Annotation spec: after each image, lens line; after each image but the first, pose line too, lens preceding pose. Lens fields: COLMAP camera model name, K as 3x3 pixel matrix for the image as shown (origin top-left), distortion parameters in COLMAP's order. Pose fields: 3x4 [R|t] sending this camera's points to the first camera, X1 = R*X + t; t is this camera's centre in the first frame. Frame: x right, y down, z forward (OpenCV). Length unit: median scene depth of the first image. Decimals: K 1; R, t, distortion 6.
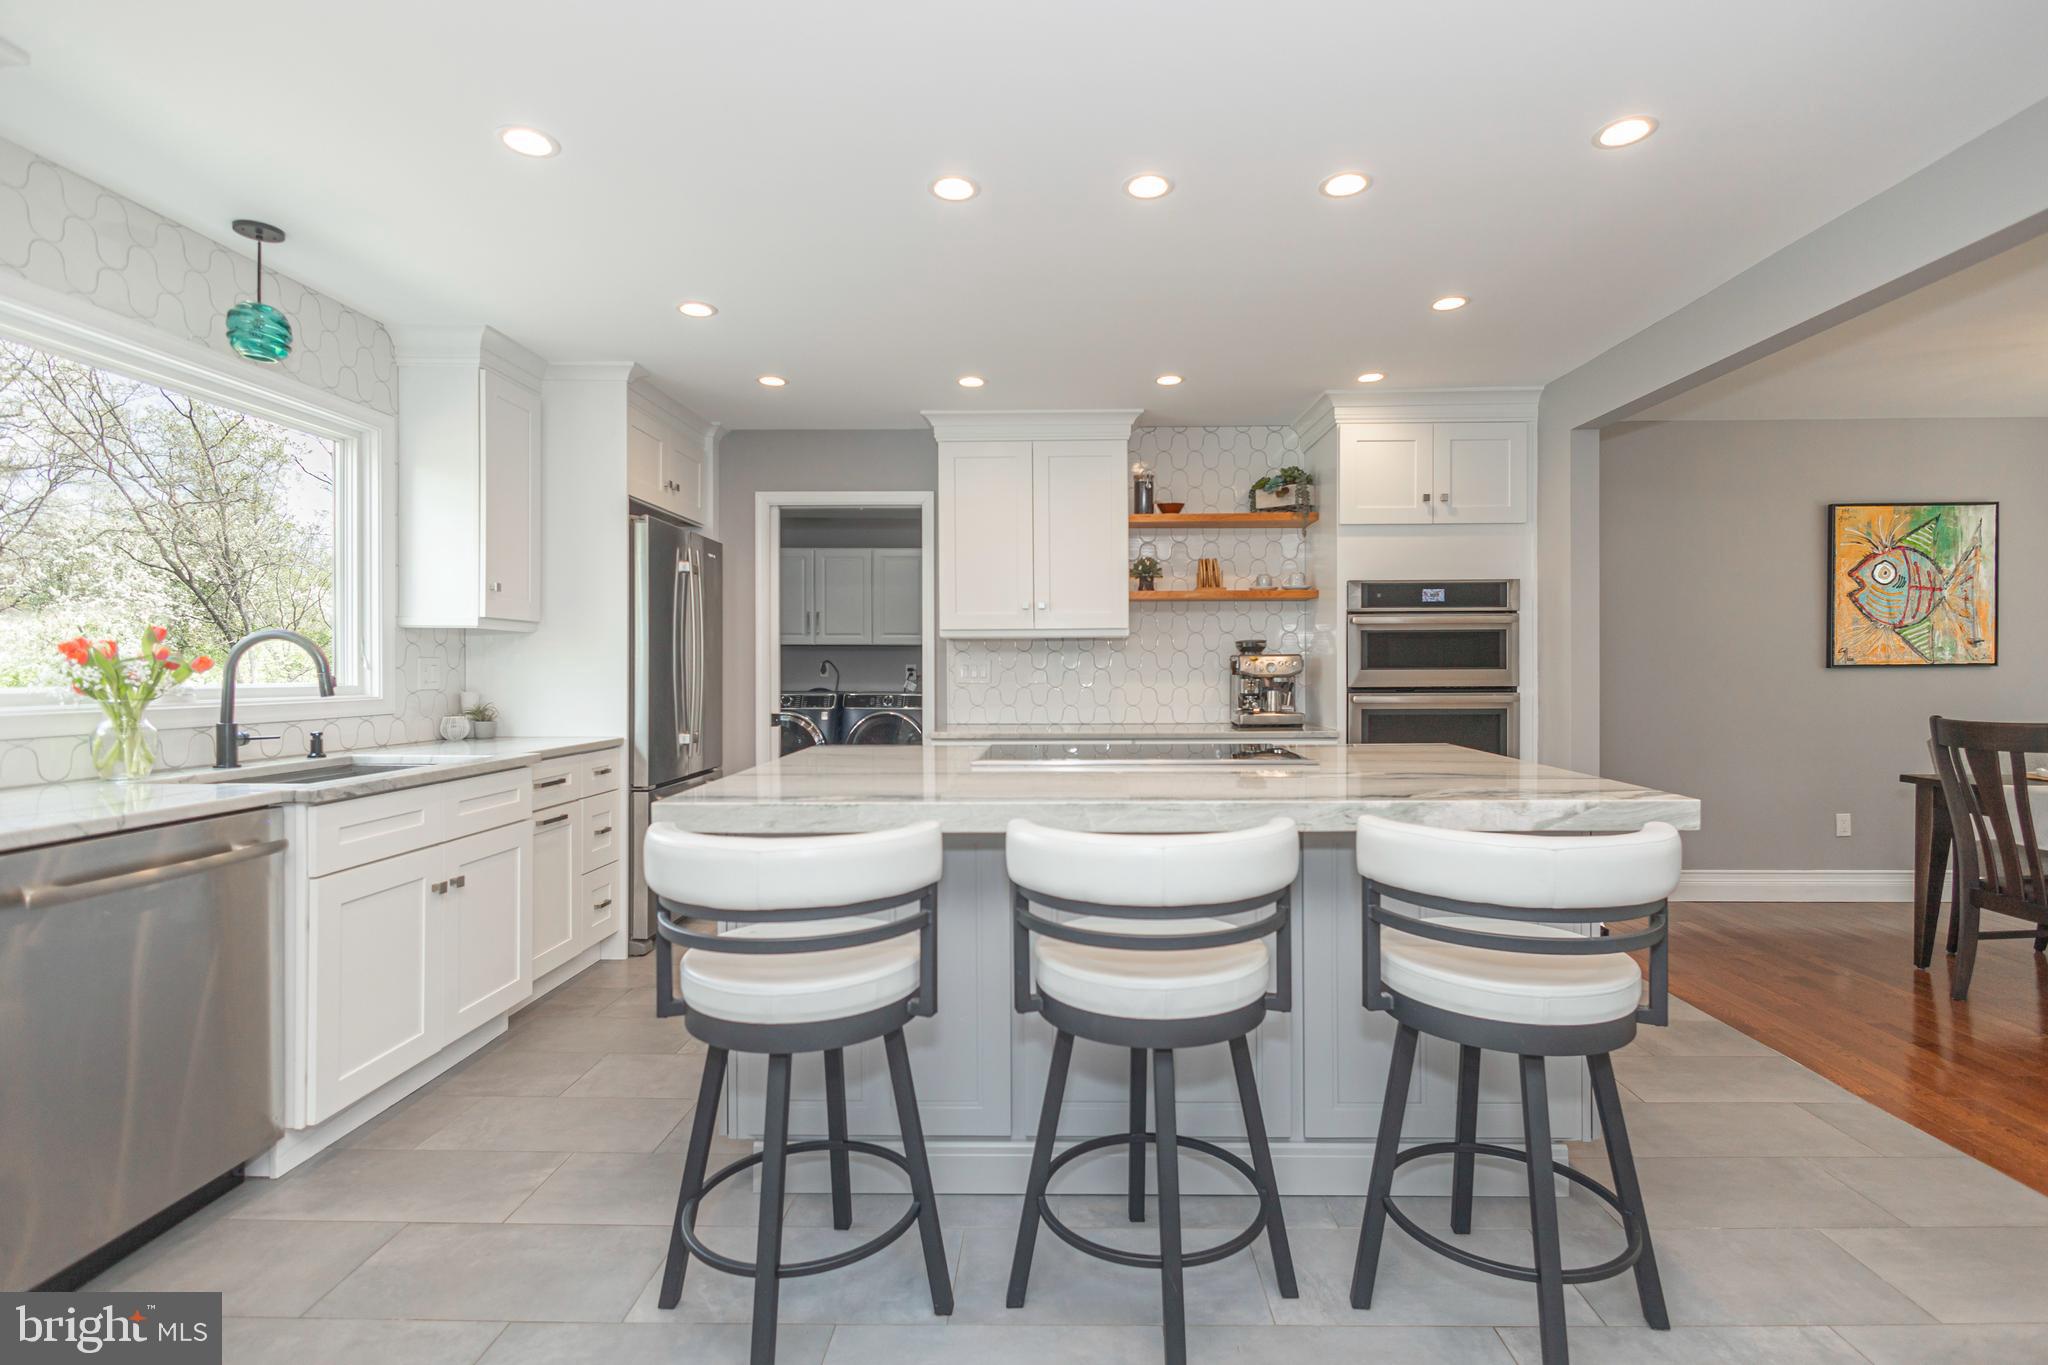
lens RADIAL K [[1004.2, 0, 1028.7], [0, 1004.2, 681.7], [0, 0, 1]] dist [0.003072, -0.000256]
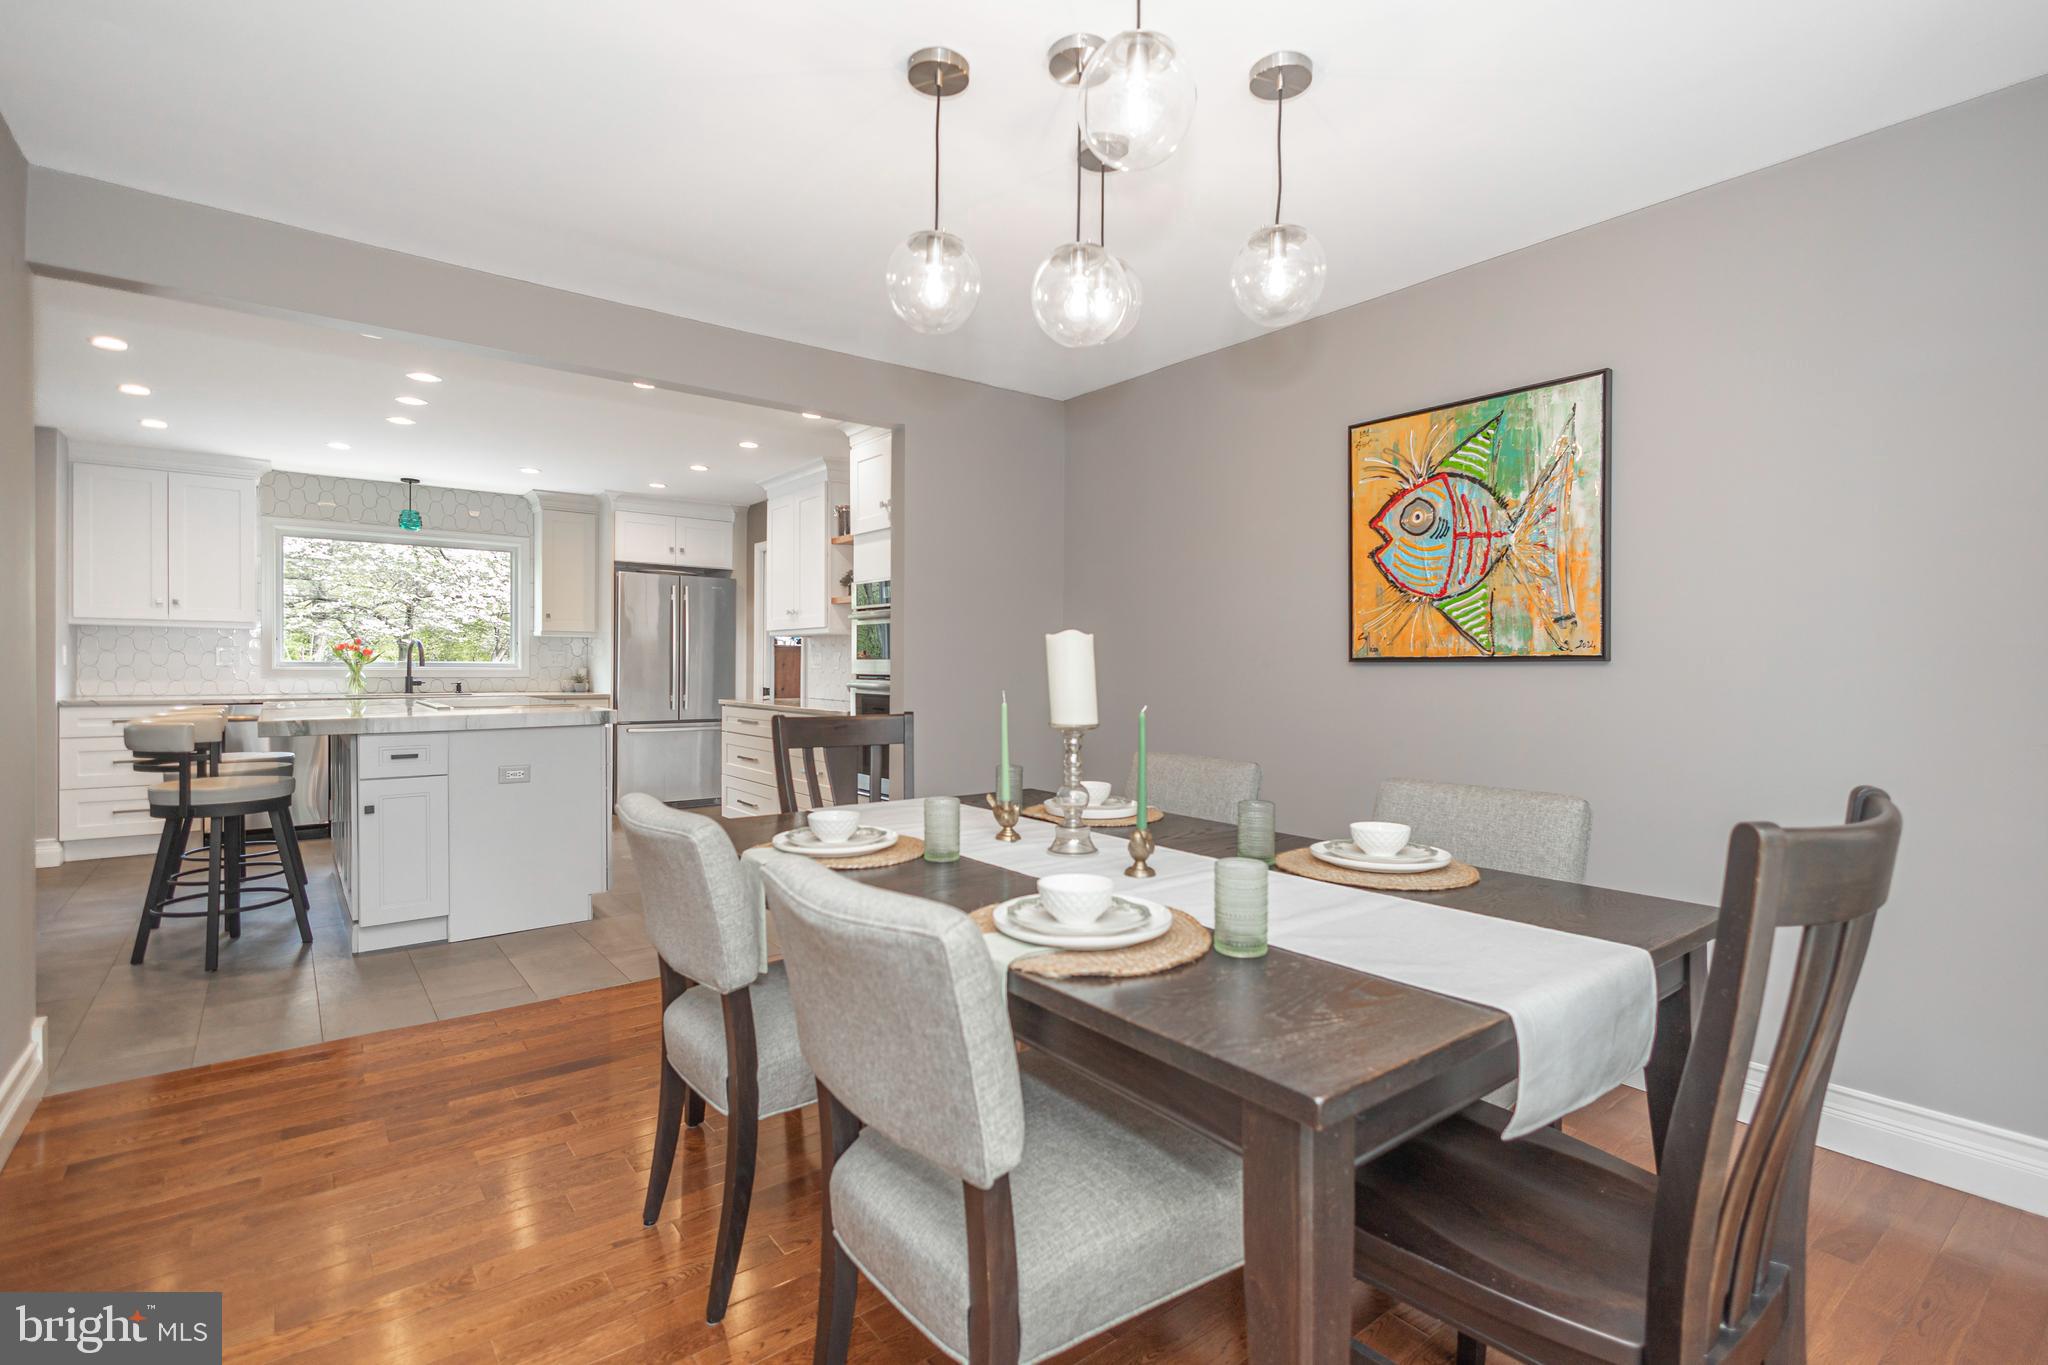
lens RADIAL K [[954.5, 0, 1013.2], [0, 954.5, 689.7], [0, 0, 1]] dist [0.012460, -0.003463]
pose [[0.622540, 0.029859, -0.782018, 1.177488], [-0.011072, 0.999508, 0.029349, -0.011345], [0.782509, -0.009612, 0.622565, 0.404494]]
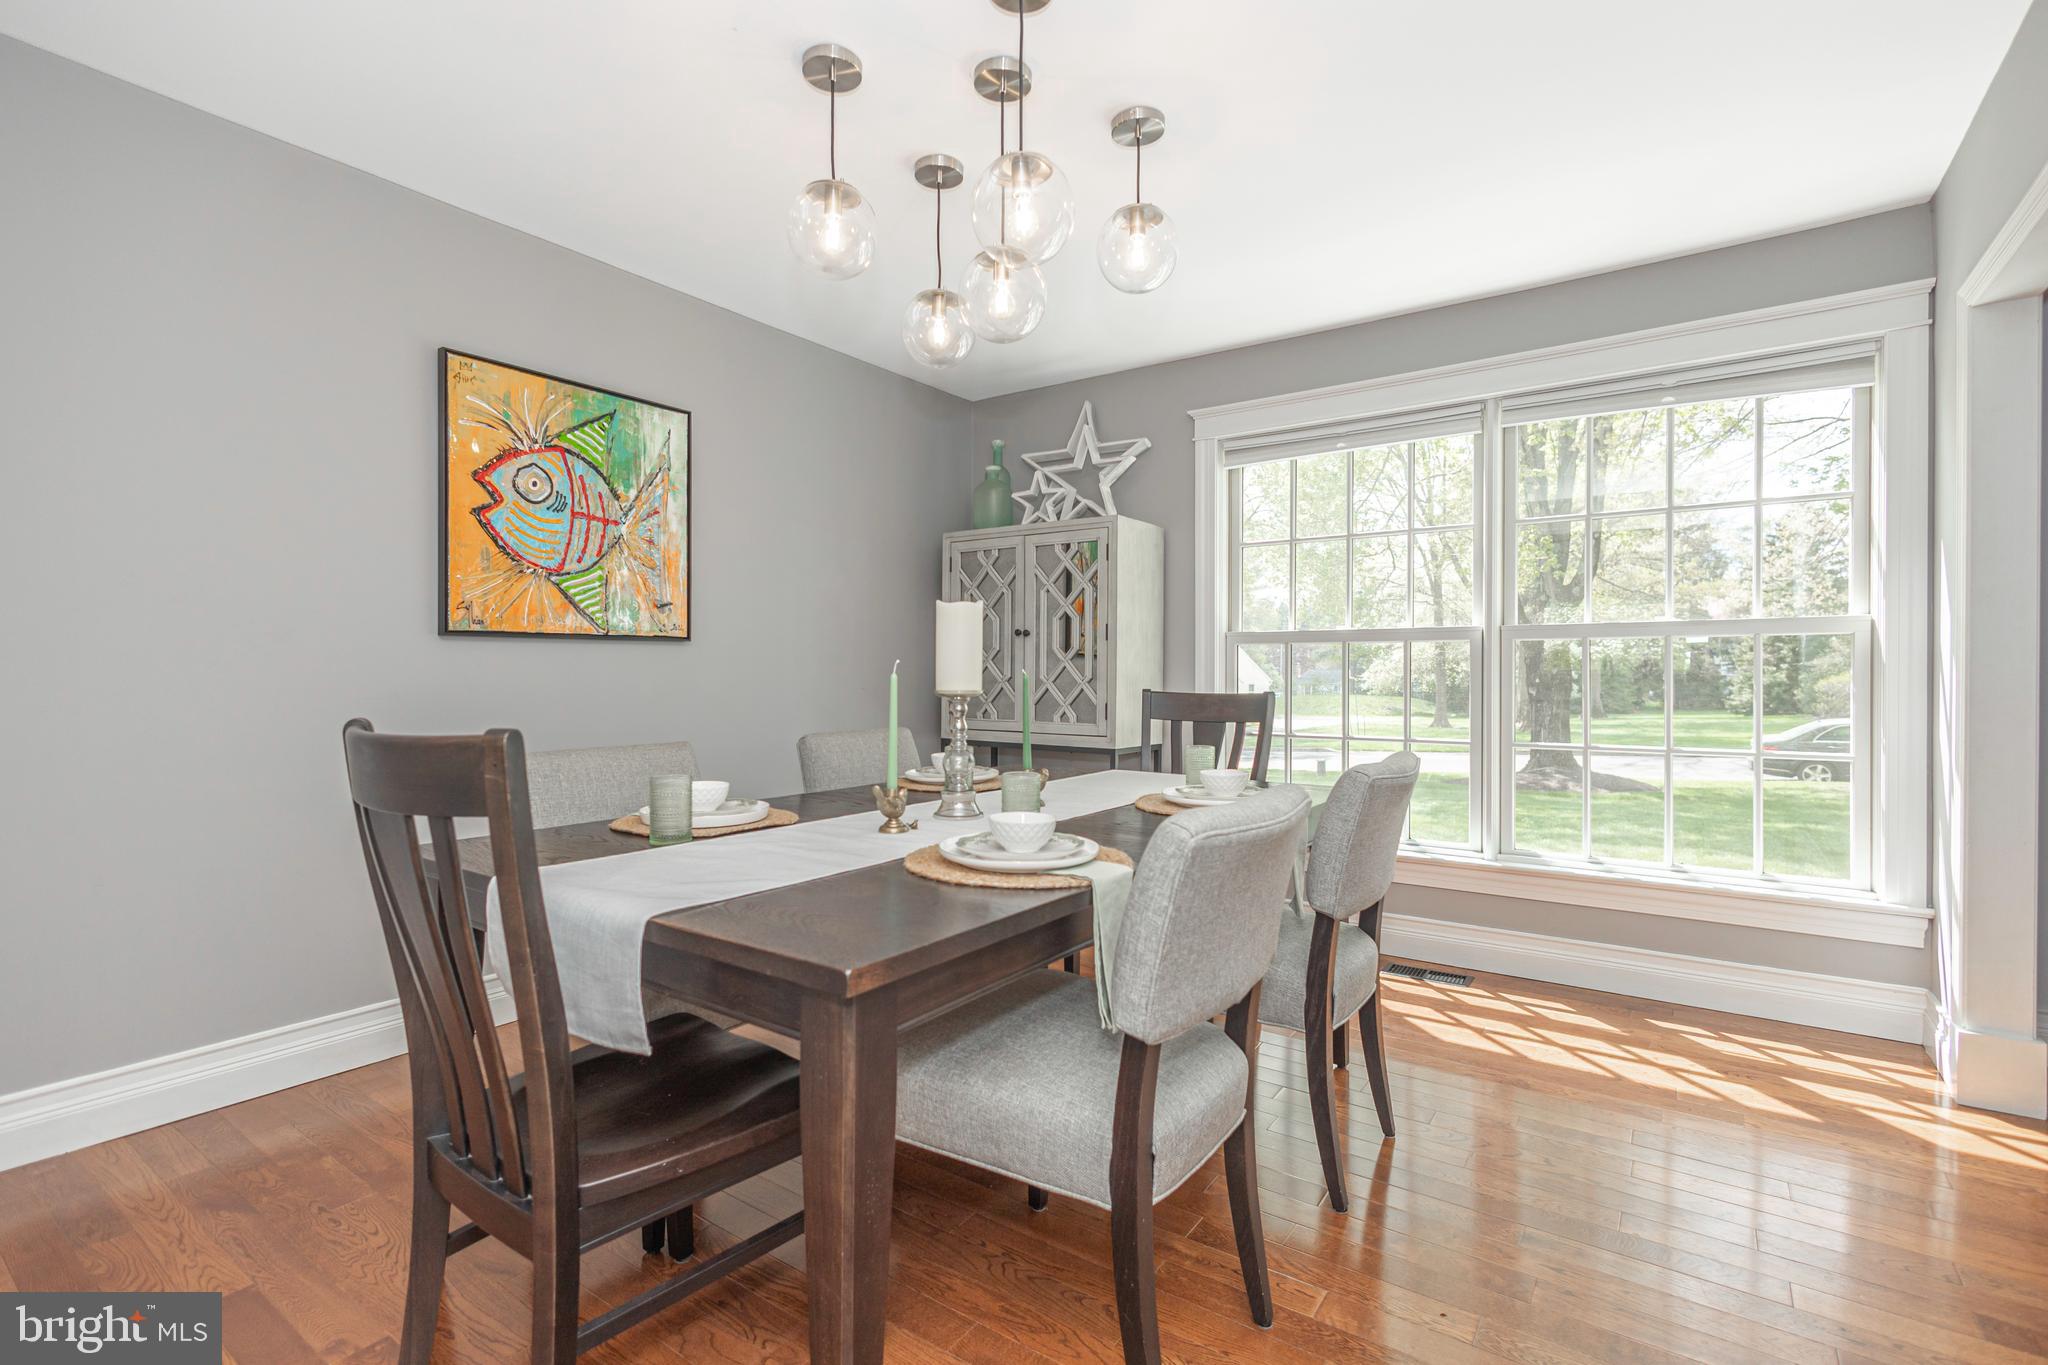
lens RADIAL K [[954.5, 0, 1049.3], [0, 954.5, 682.0], [0, 0, 1]] dist [0.012460, -0.003463]
pose [[0.538488, -0.003072, 0.842628, 0.525549], [-0.002816, 0.999981, 0.005445, 0.009081], [-0.842629, -0.005305, 0.538469, 0.416735]]
